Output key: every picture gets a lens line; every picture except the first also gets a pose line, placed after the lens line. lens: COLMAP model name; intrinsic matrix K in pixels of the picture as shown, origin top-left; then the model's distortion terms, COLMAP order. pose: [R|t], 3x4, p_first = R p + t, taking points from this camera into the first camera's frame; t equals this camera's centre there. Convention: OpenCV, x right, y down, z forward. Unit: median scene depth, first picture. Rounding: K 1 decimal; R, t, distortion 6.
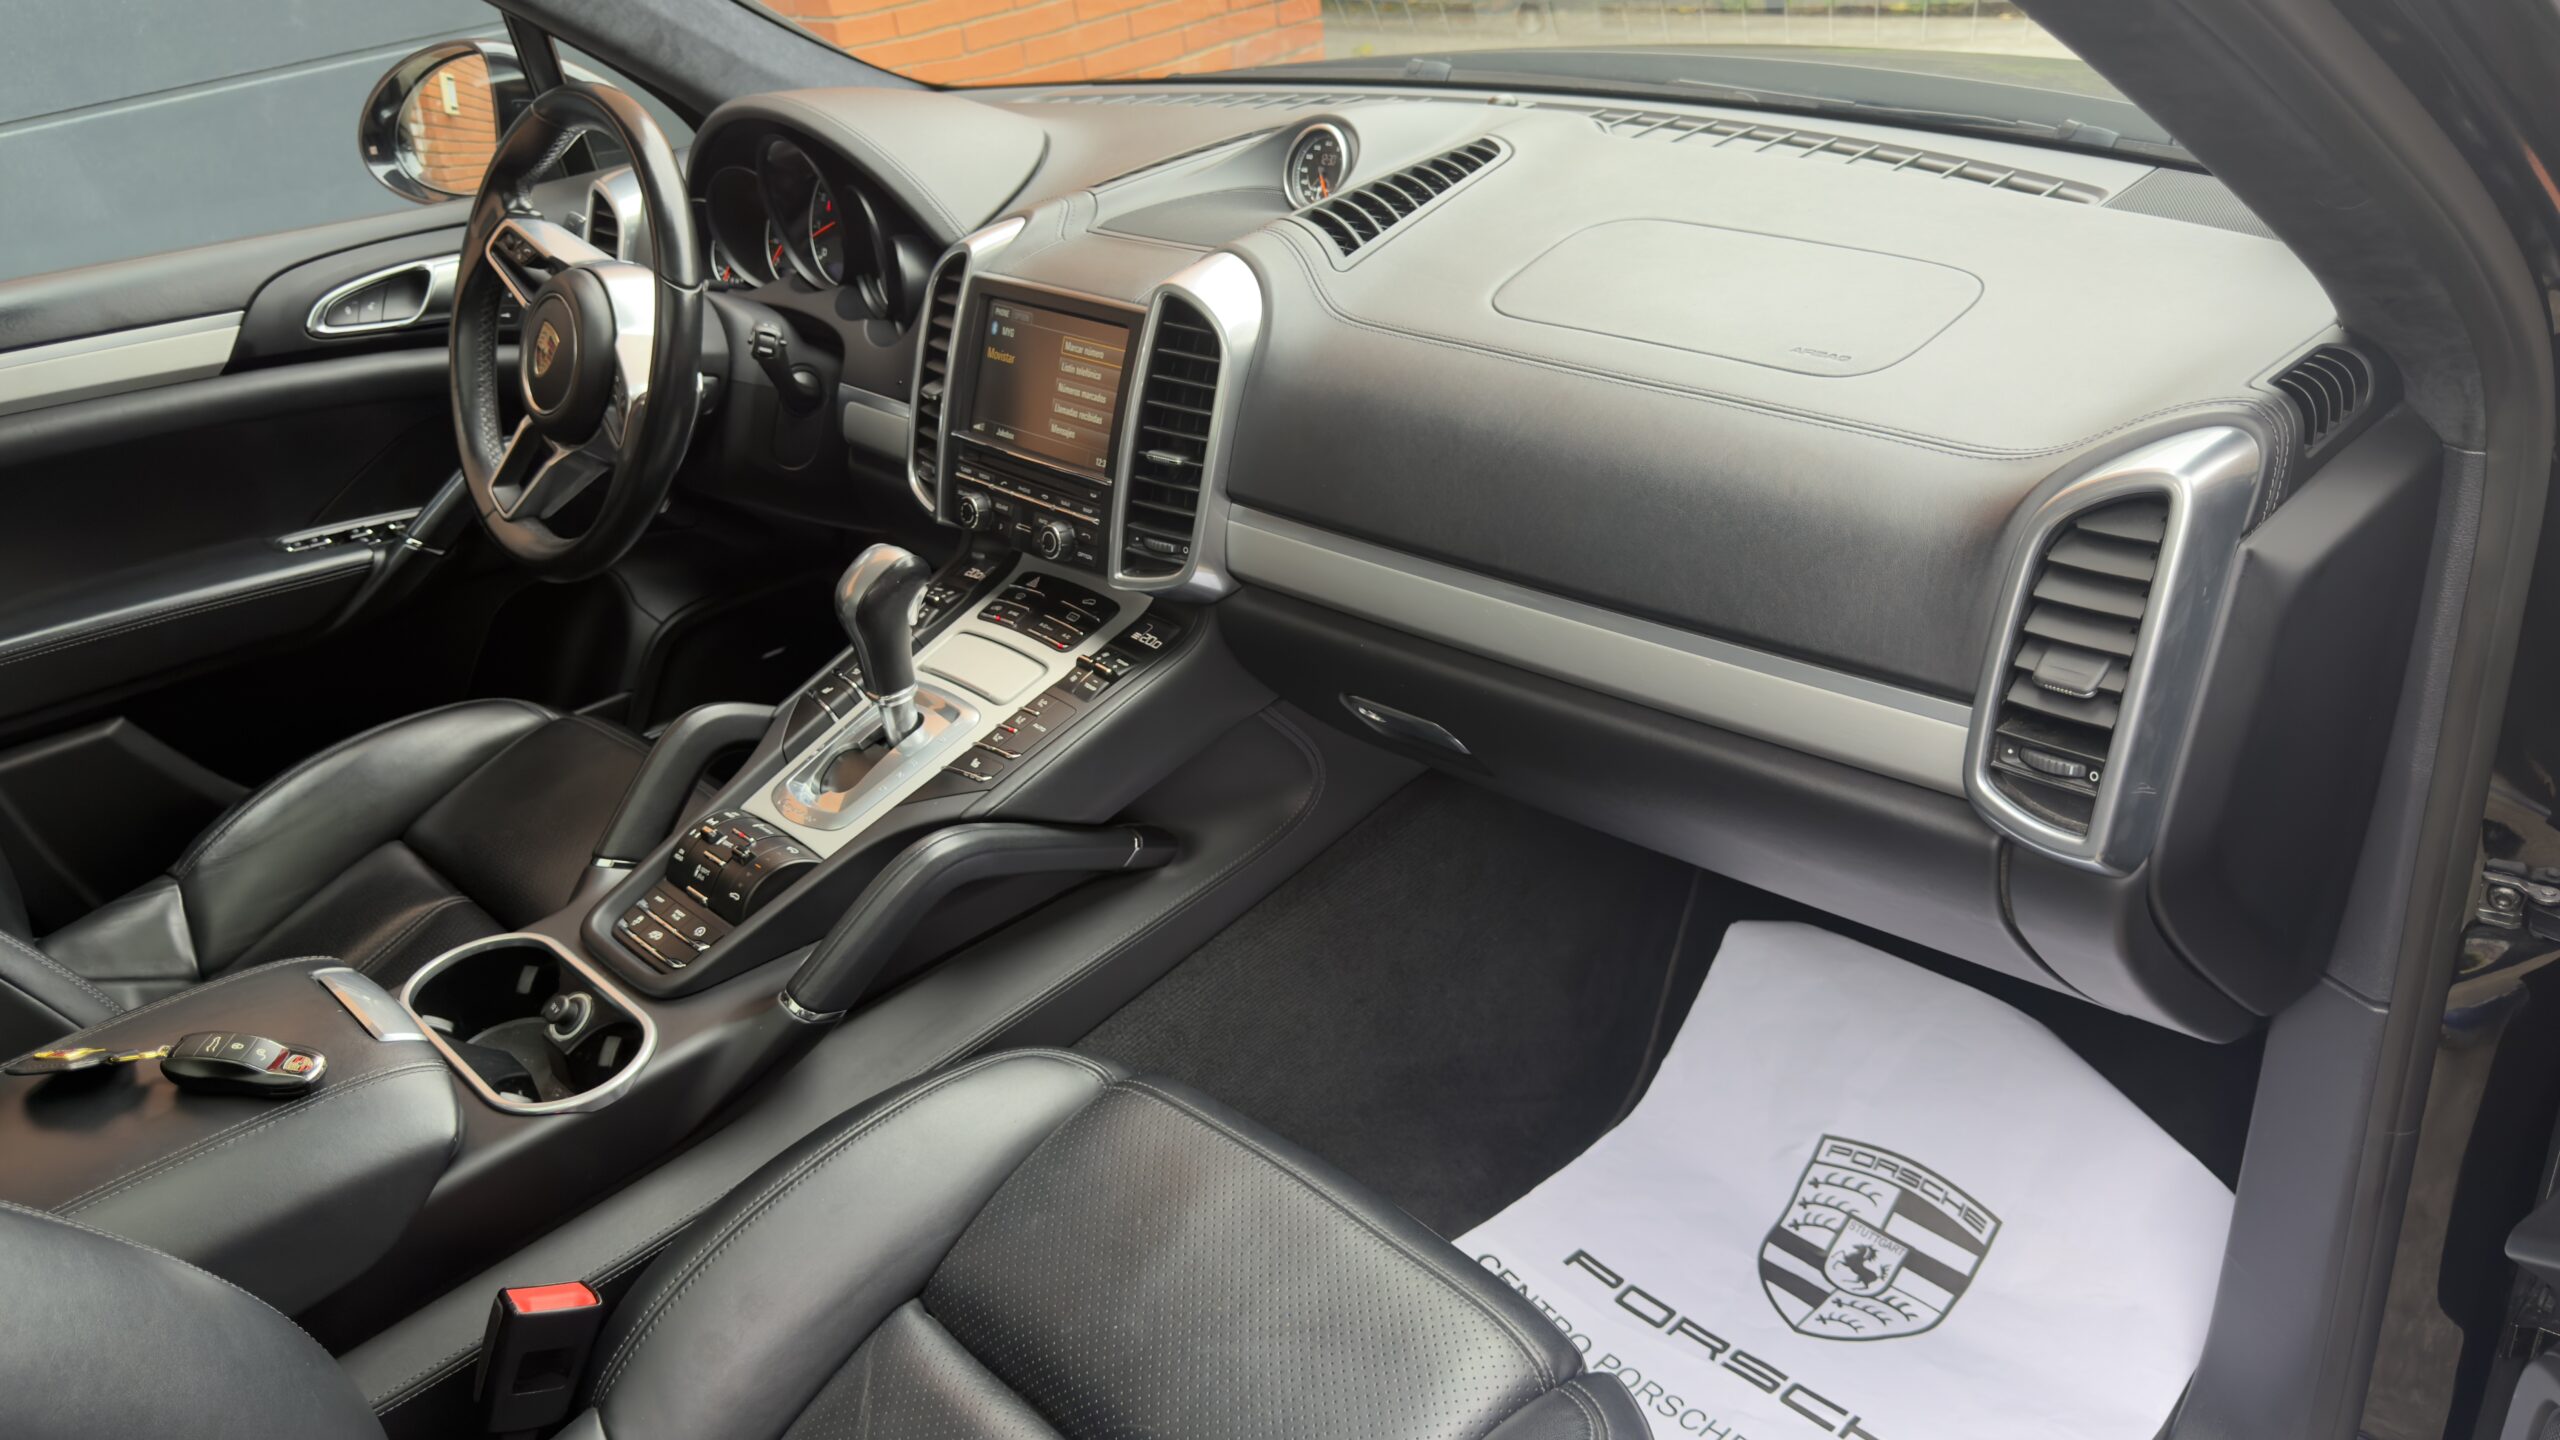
lens RADIAL K [[1885.6, 0, 1343.3], [0, 1885.6, 725.1], [0, 0, 1]] dist [0.033245, -0.060797]
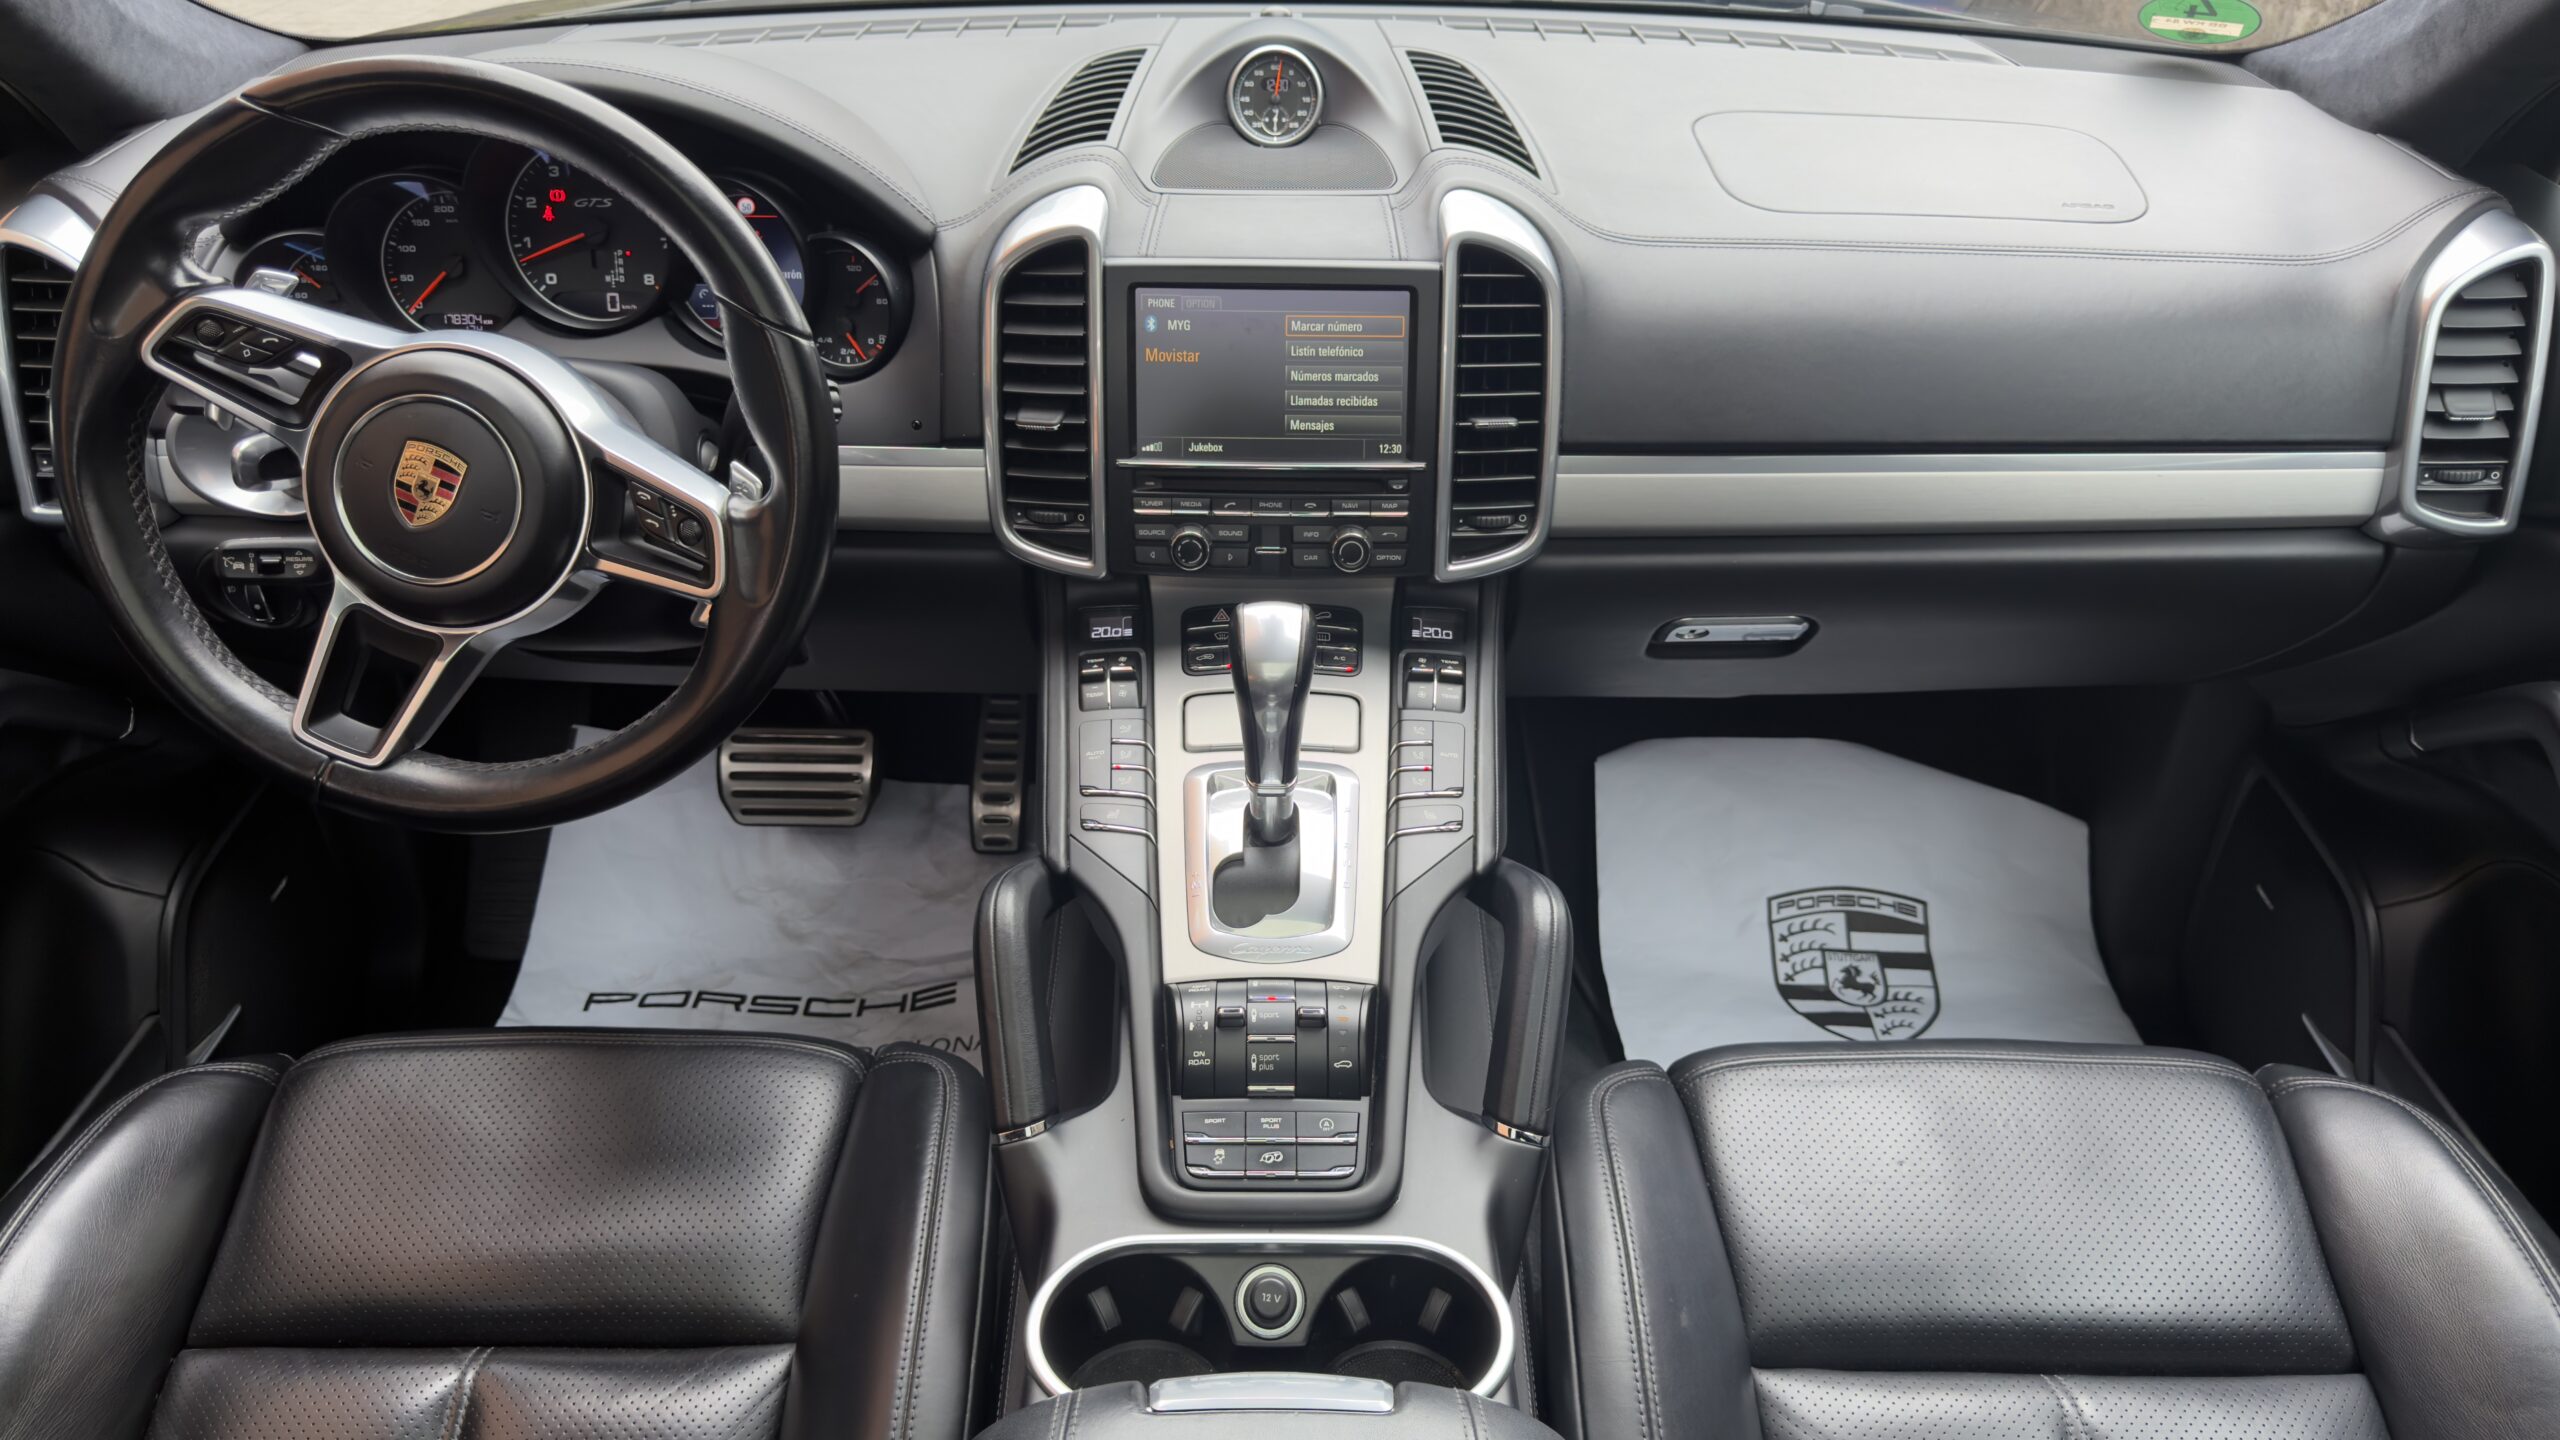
lens RADIAL K [[1815.9, 0, 1280.0], [0, 1815.9, 720.0], [0, 0, 1]] dist [0.034094, -0.052202]
pose [[0.706097, -0.305136, 0.638998, -0.691072], [0.270202, 0.950217, 0.155175, -0.152938], [-0.654536, 0.063090, 0.753394, 0.379831]]
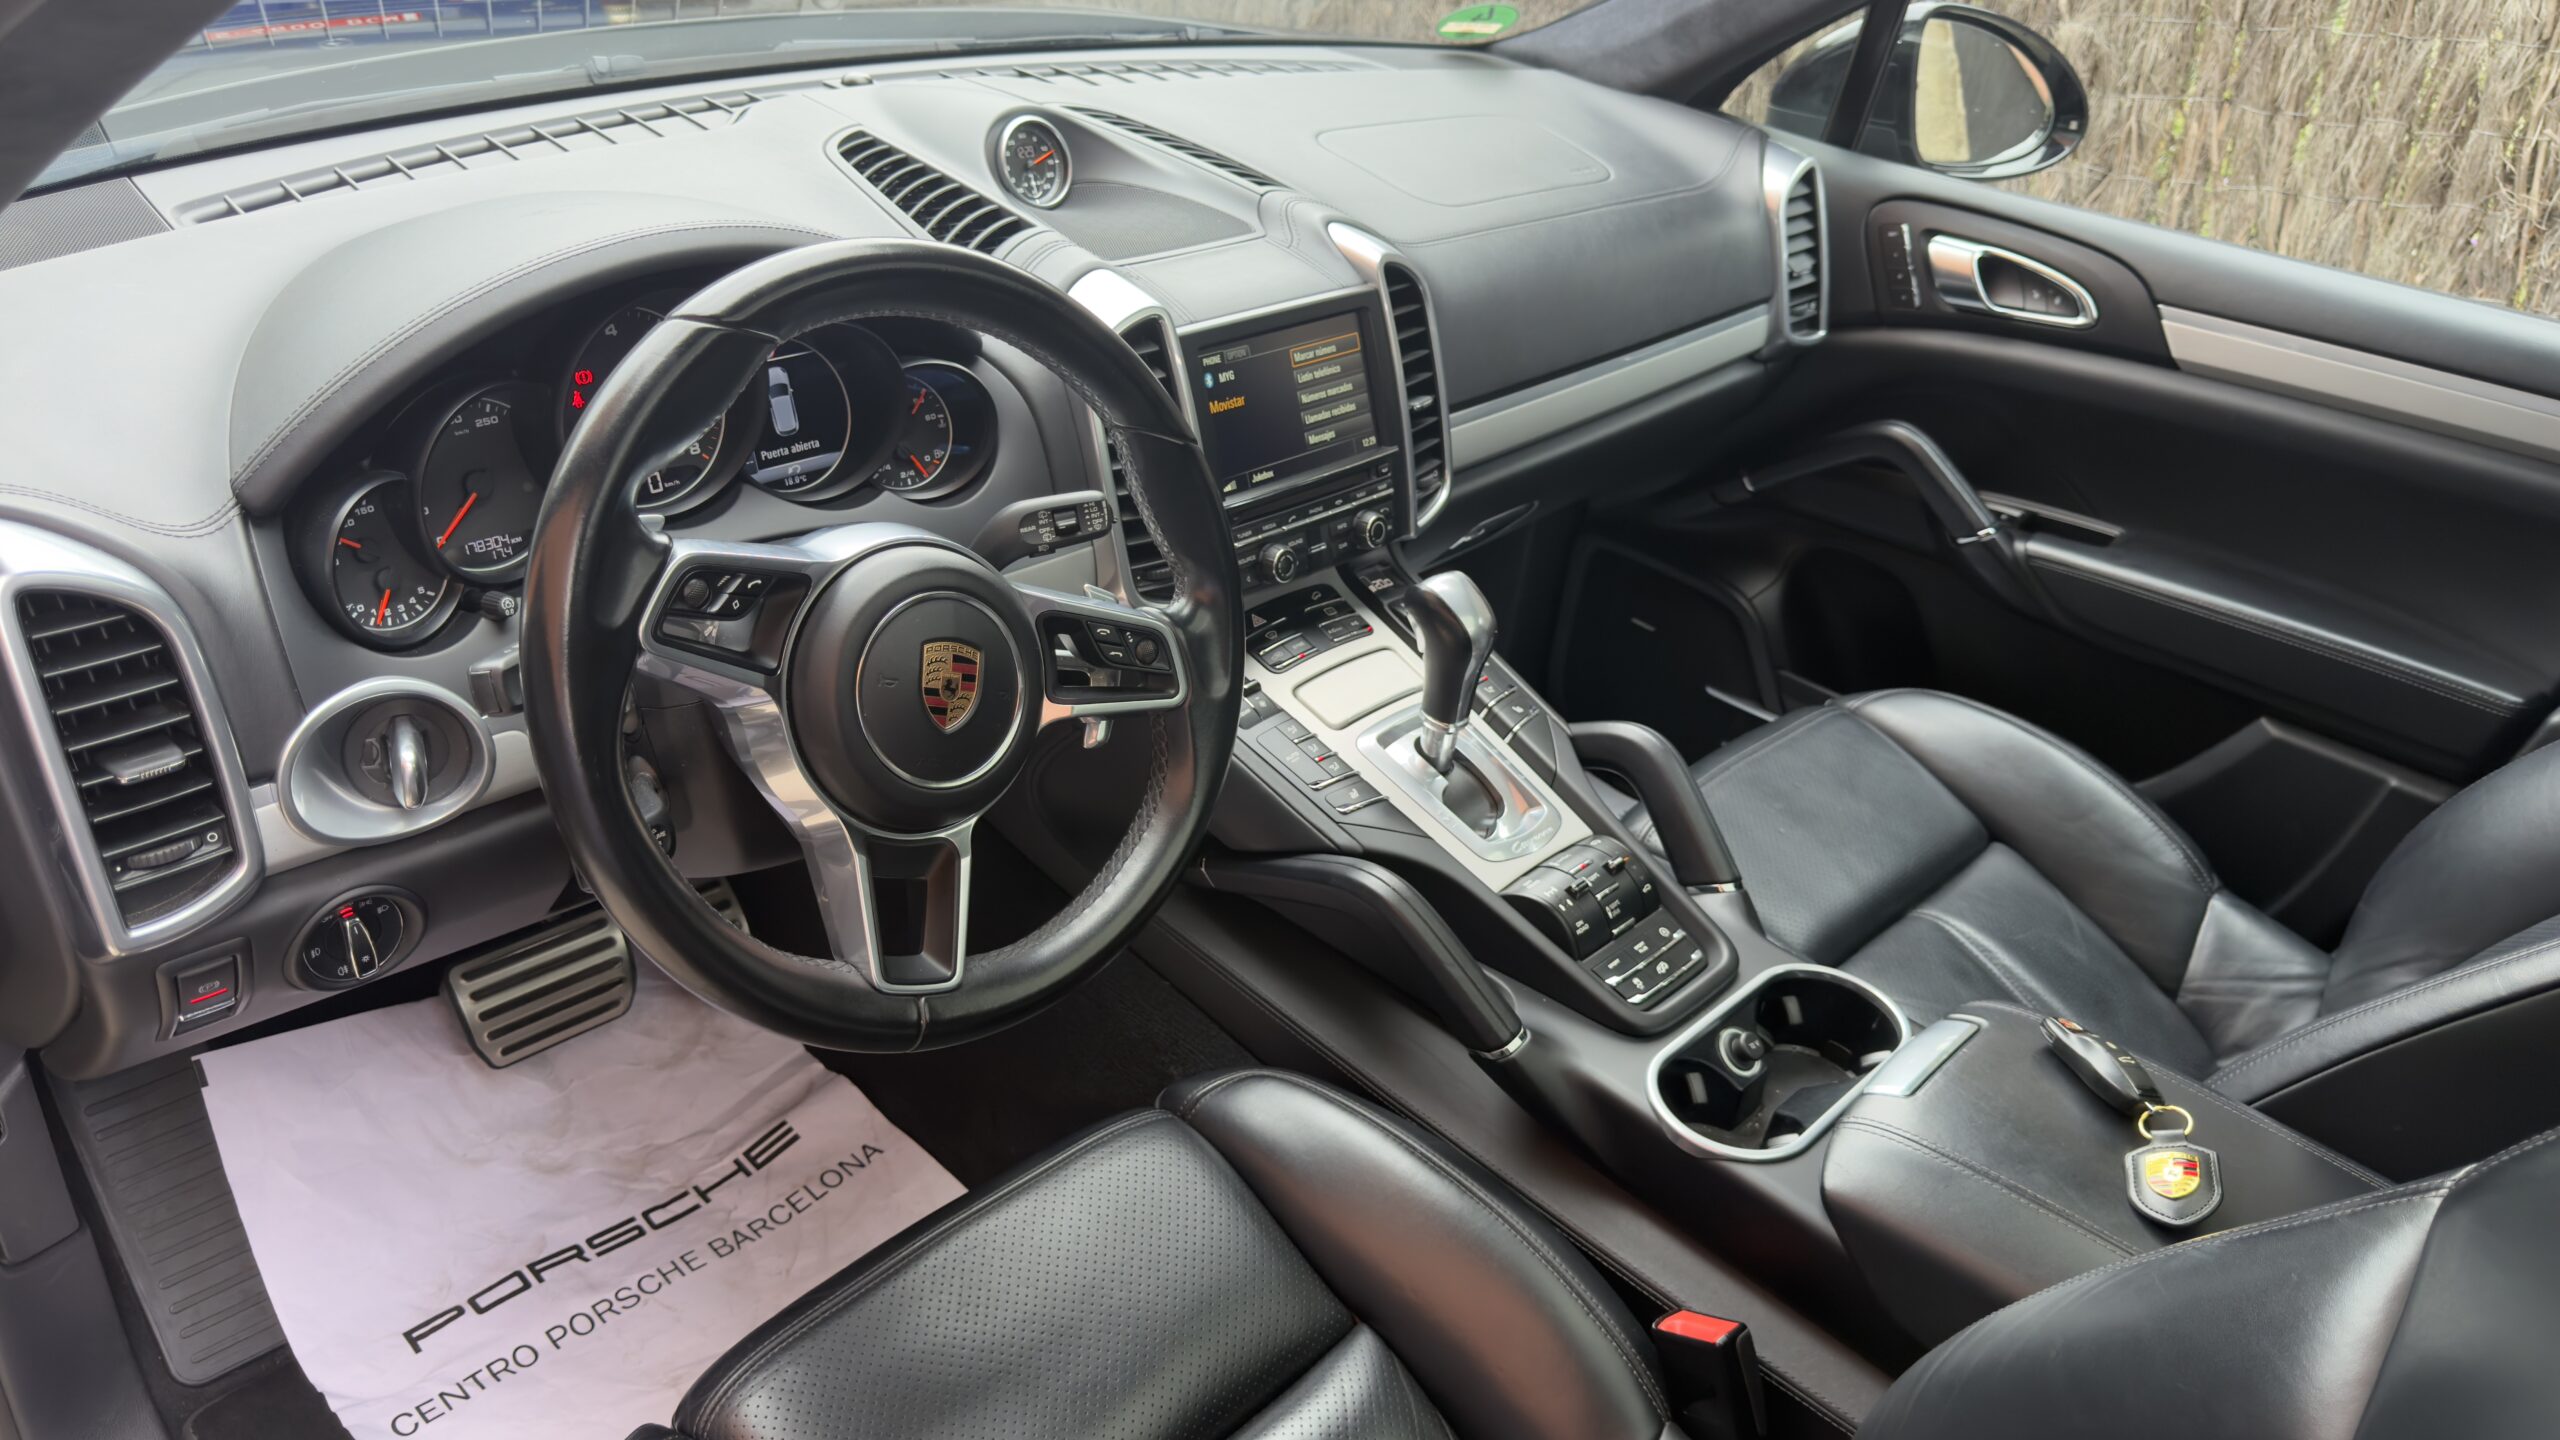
lens RADIAL K [[1815.9, 0, 1280.0], [0, 1815.9, 720.0], [0, 0, 1]] dist [0.034094, -0.052202]
pose [[-0.013325, -0.453036, 0.891393, -1.031729], [0.374460, 0.824338, 0.424554, -0.430535], [-0.927147, 0.339448, 0.158659, 0.875415]]
